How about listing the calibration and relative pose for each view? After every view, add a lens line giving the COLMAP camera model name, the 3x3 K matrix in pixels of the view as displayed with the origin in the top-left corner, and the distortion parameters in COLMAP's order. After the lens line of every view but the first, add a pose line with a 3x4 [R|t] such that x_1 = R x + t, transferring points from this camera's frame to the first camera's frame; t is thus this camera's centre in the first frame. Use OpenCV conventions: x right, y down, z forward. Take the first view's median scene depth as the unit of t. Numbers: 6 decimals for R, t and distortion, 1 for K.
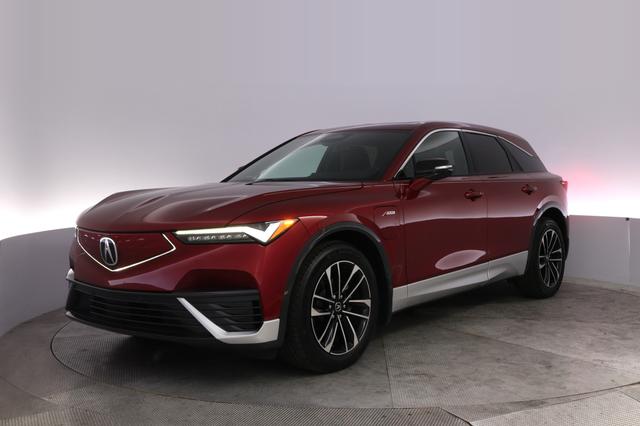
lens RADIAL K [[561.4, 0, 320.0], [0, 561.4, 191.9], [0, 0, 1]] dist [-0.005773, -0.007768]
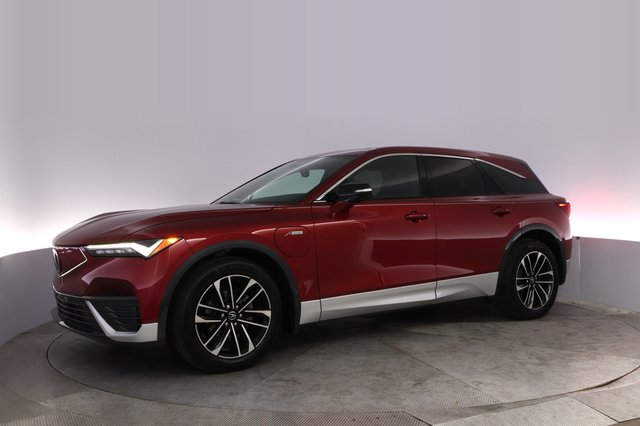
lens RADIAL K [[519.0, 0, 320.0], [0, 519.0, 213.0], [0, 0, 1]] dist [-0.002628, -0.004067]
pose [[0.974236, 0.006517, -0.225435, 0.436576], [-0.005217, 0.999966, 0.006364, -0.009016], [0.225469, -0.005024, 0.974237, 0.025565]]
